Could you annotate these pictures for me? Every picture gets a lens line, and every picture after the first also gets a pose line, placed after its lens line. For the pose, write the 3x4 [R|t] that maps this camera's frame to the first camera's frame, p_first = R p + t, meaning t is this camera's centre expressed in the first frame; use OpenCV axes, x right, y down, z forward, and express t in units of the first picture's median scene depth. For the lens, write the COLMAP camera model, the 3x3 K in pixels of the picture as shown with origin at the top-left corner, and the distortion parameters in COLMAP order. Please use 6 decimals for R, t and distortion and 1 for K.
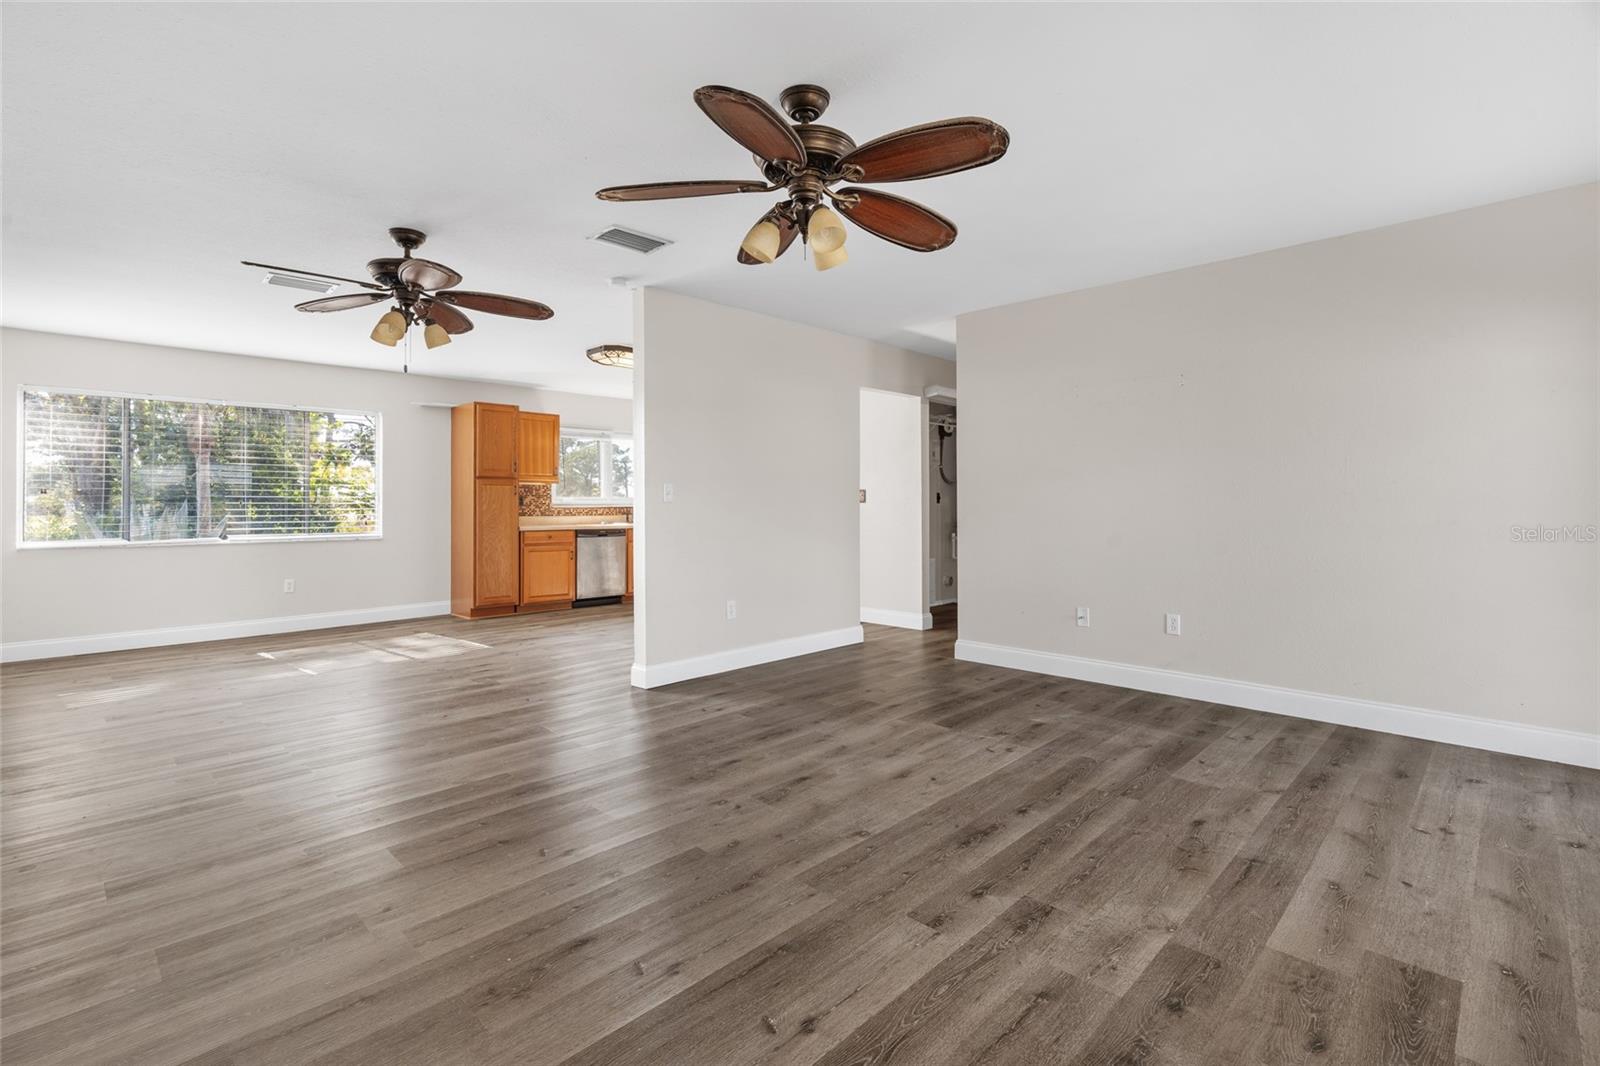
lens RADIAL K [[740.5, 0, 796.0], [0, 740.5, 500.7], [0, 0, 1]] dist [-0.002192, 0.001851]
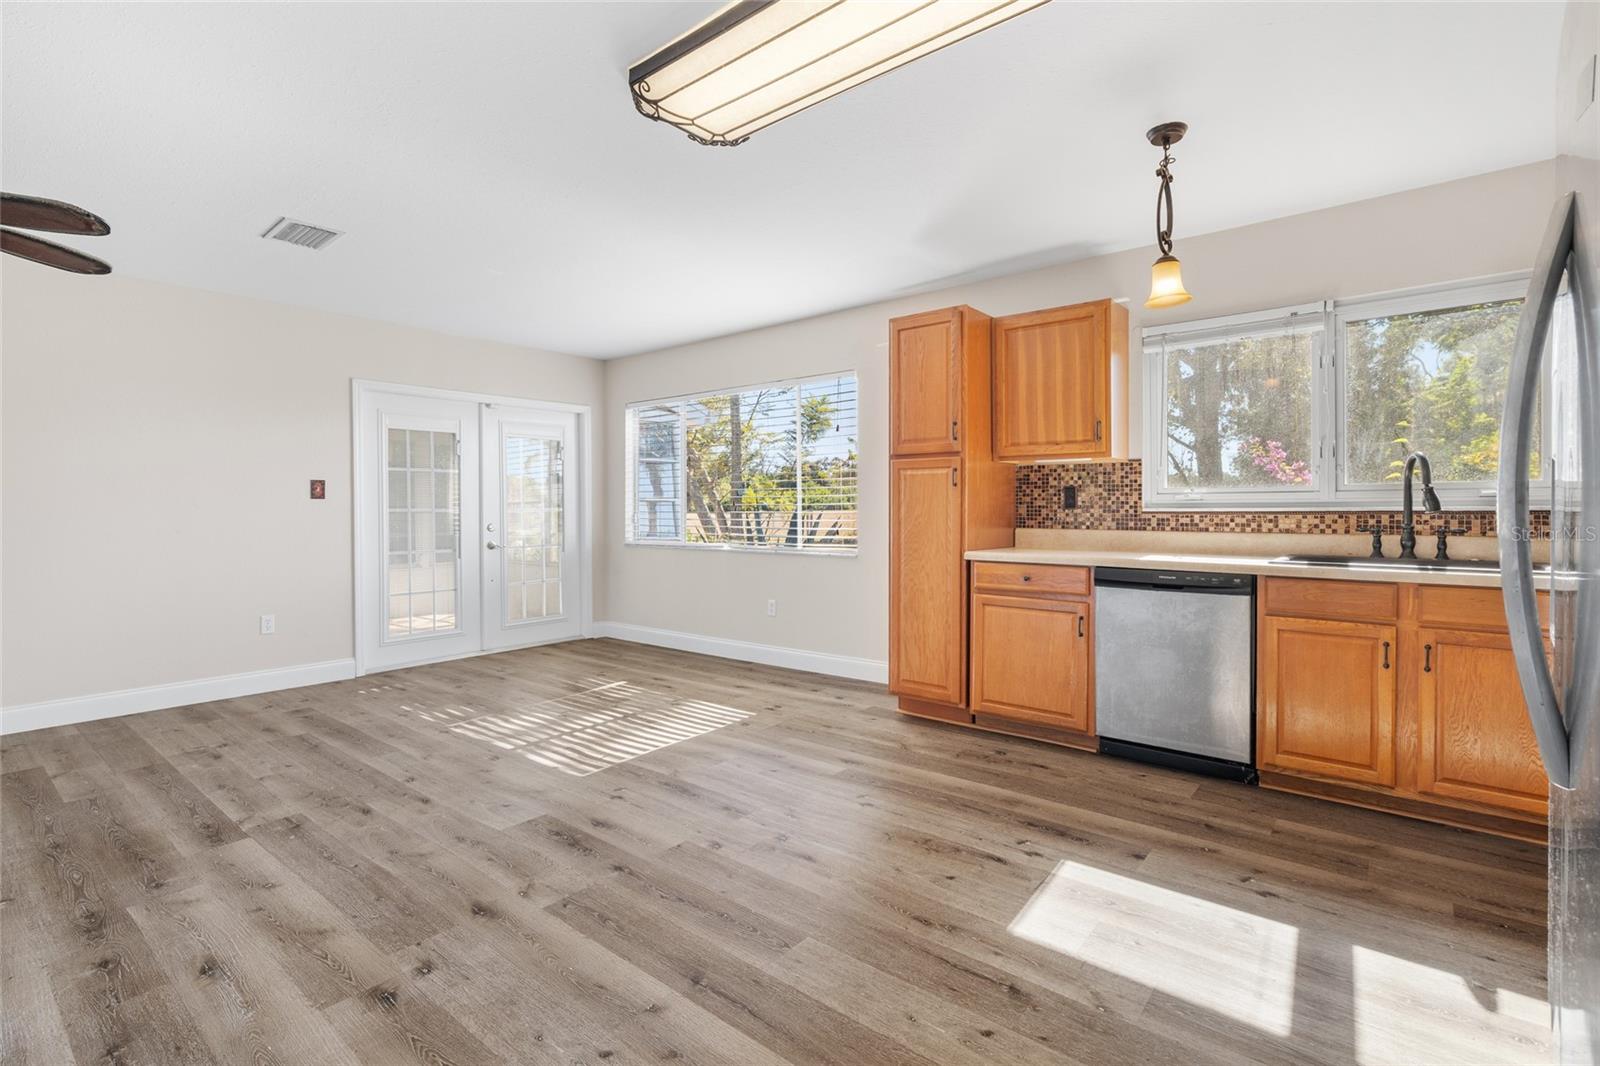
lens RADIAL K [[740.5, 0, 801.0], [0, 740.5, 514.9], [0, 0, 1]] dist [-0.002192, 0.001851]
pose [[0.091690, 0.013843, -0.995691, 0.293743], [0.011347, 0.999824, 0.014945, 0.006751], [0.995723, -0.012669, 0.091517, 2.366715]]
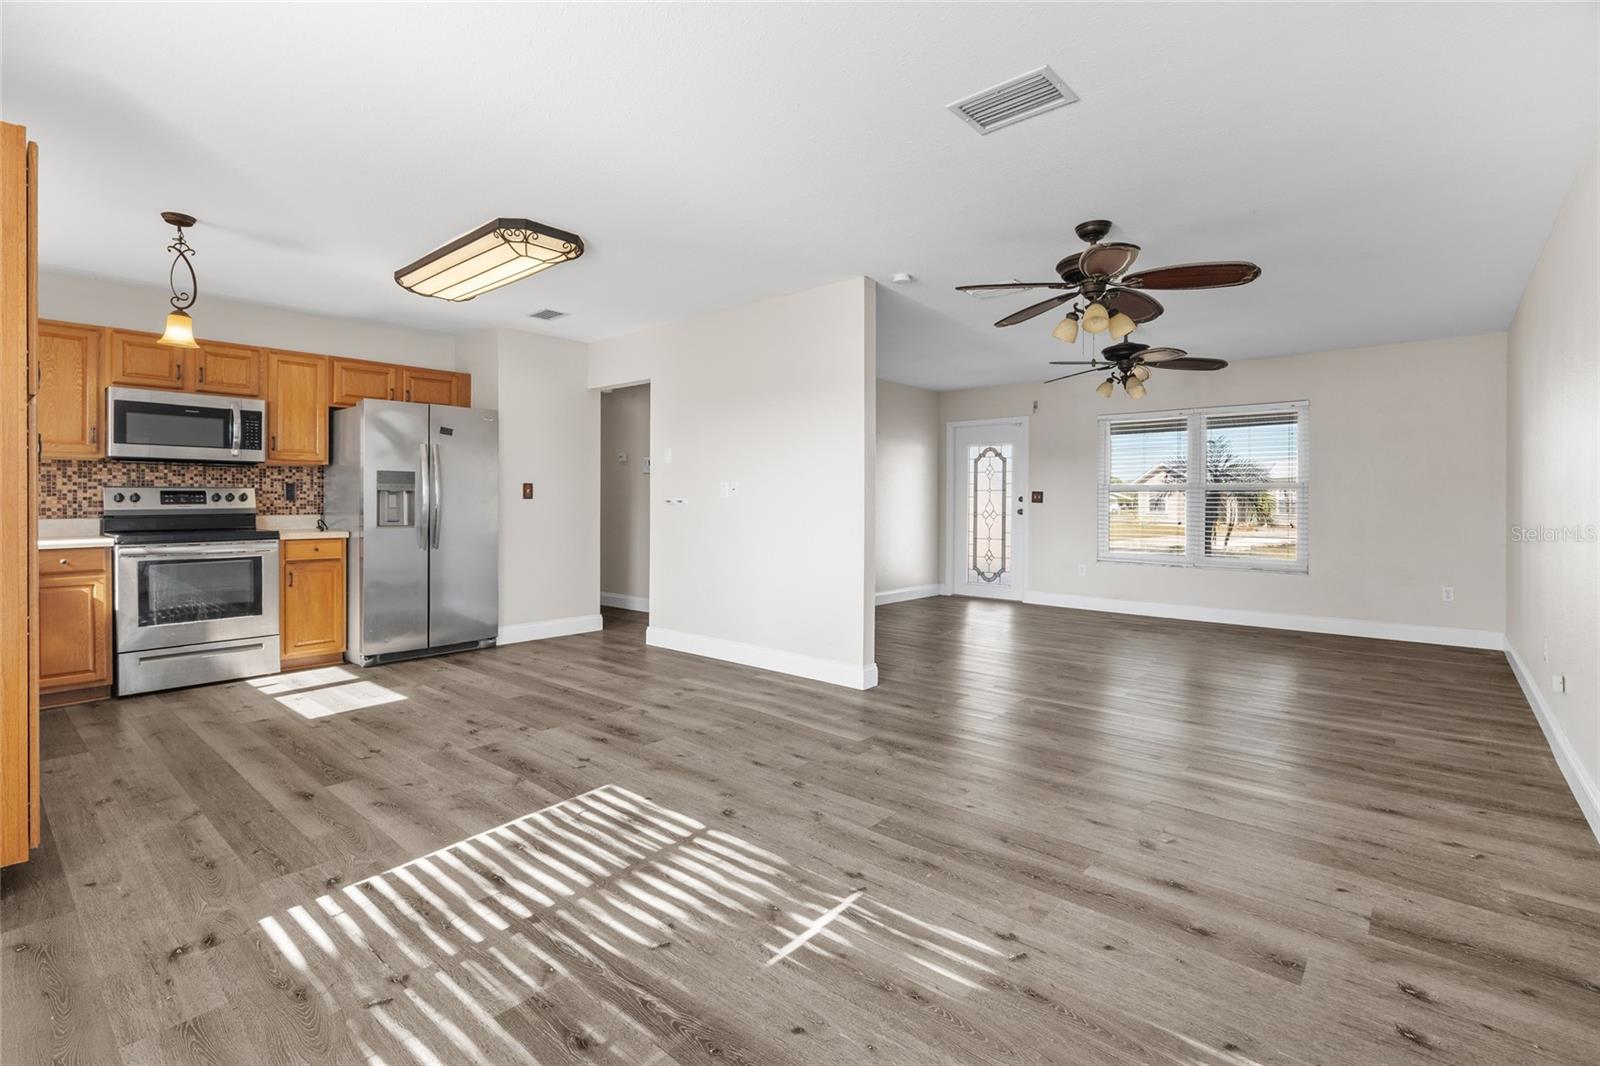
lens RADIAL K [[740.5, 0, 797.1], [0, 740.5, 501.9], [0, 0, 1]] dist [-0.002192, 0.001851]
pose [[-0.063554, 0.004814, 0.997967, -1.975747], [-0.008530, 0.999949, -0.005366, 0.020925], [-0.997942, -0.008854, -0.063509, 1.937640]]
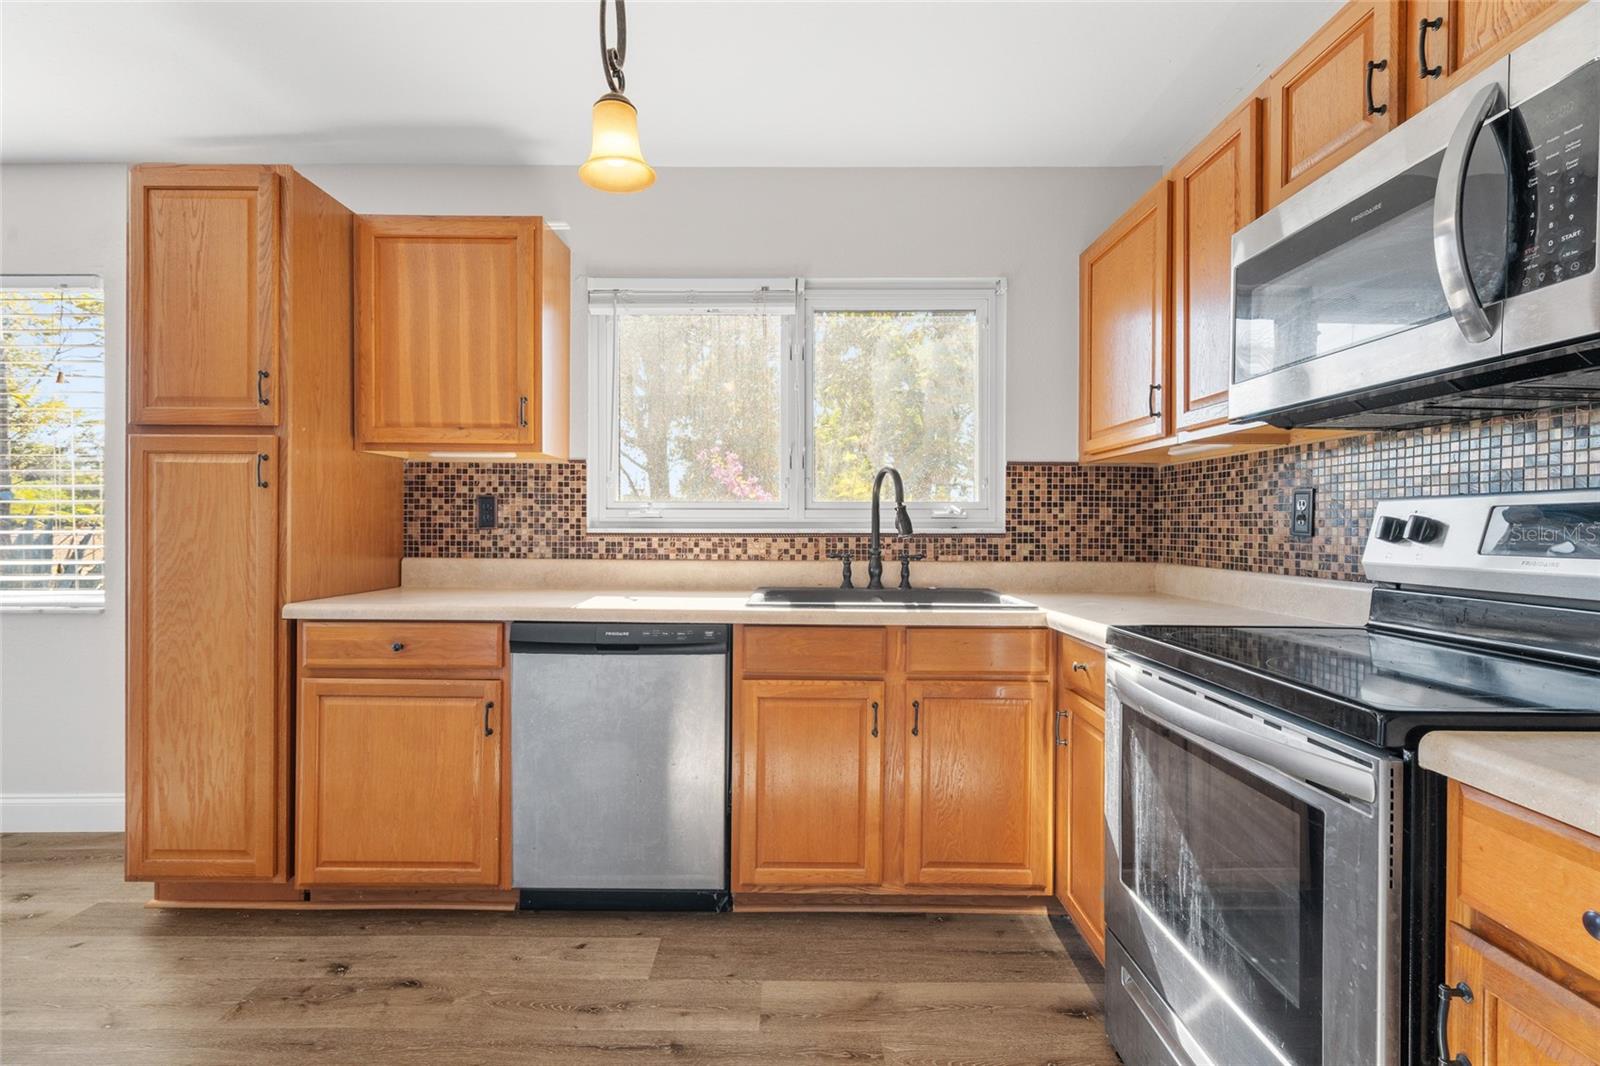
lens RADIAL K [[740.5, 0, 798.4], [0, 740.5, 525.6], [0, 0, 1]] dist [-0.002192, 0.001851]
pose [[0.705471, 0.010159, -0.708666, -0.122267], [-0.002616, 0.999928, 0.011731, 0.006551], [0.708734, -0.006422, 0.705446, 2.629588]]
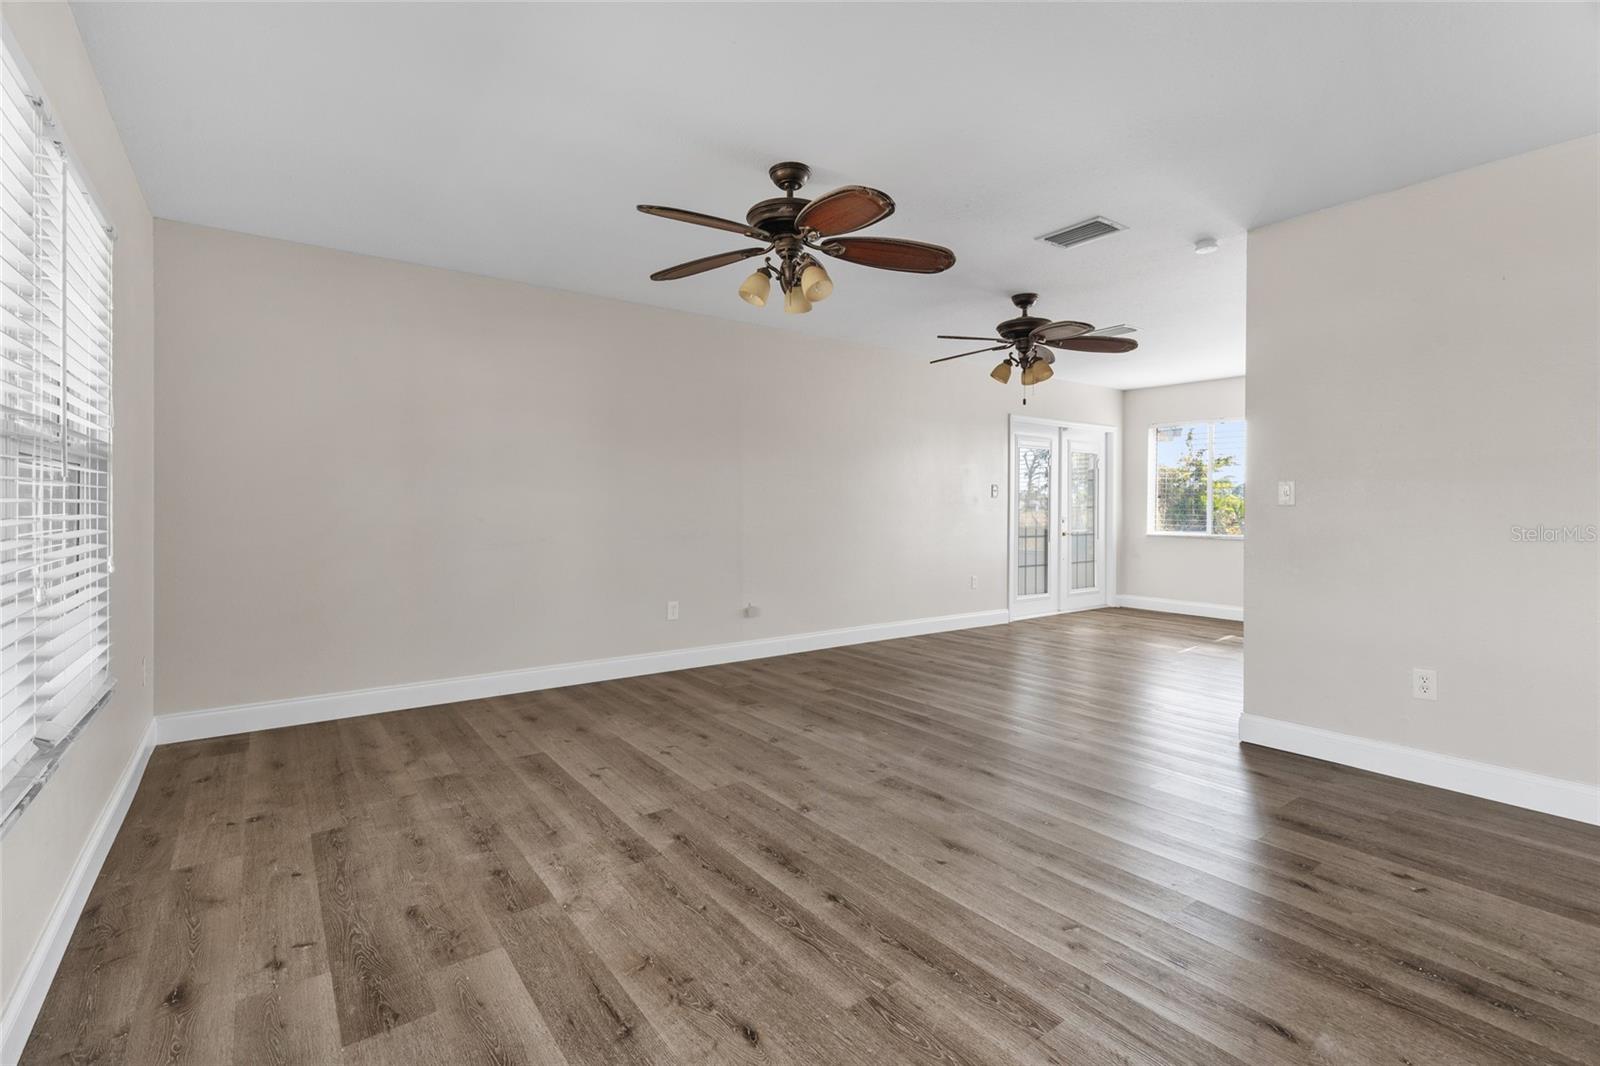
lens RADIAL K [[740.5, 0, 792.5], [0, 740.5, 517.5], [0, 0, 1]] dist [-0.002192, 0.001851]
pose [[-0.170090, 0.019785, -0.985230, 1.081985], [0.001388, 0.999802, 0.019838, -0.002380], [0.985428, 0.002007, -0.170084, 1.088711]]
